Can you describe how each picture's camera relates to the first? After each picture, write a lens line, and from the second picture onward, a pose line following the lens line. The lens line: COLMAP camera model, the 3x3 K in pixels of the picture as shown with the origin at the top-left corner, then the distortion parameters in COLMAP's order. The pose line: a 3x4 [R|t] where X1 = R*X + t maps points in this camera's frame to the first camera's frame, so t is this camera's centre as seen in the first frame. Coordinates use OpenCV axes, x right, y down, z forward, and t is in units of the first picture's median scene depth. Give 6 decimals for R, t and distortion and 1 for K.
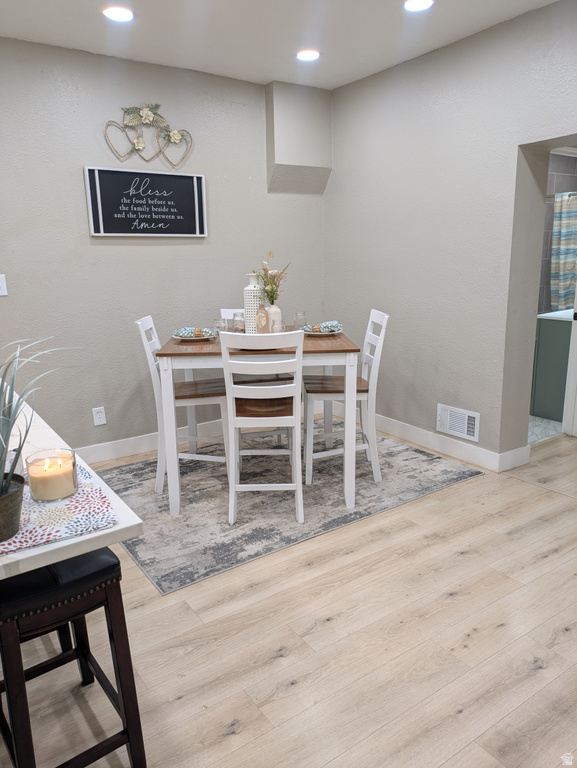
lens RADIAL K [[560.8, 0, 291.7], [0, 560.8, 390.3], [0, 0, 1]] dist [0.063792, -0.075700]
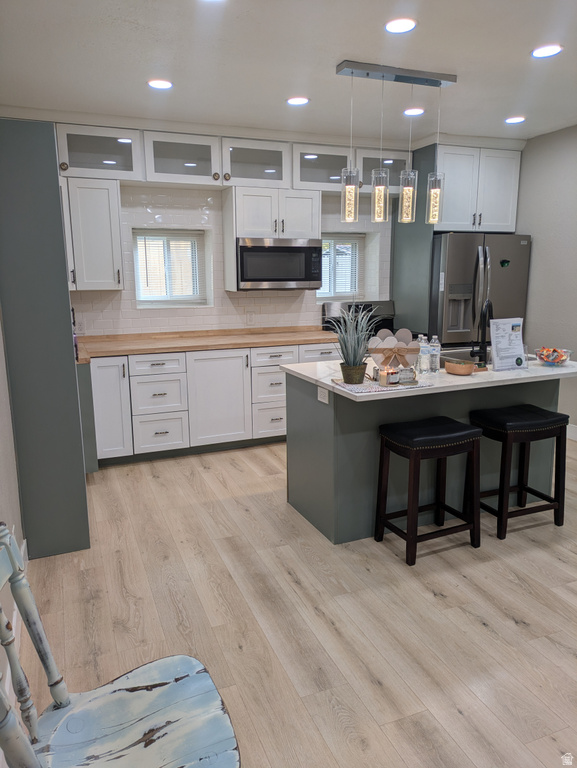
lens RADIAL K [[560.8, 0, 291.7], [0, 560.8, 390.3], [0, 0, 1]] dist [0.063792, -0.075700]
pose [[-0.216213, 0.219474, -0.951359, 1.160337], [-0.233849, 0.934404, 0.268709, -0.191035], [0.947928, 0.280572, -0.150706, 0.651536]]
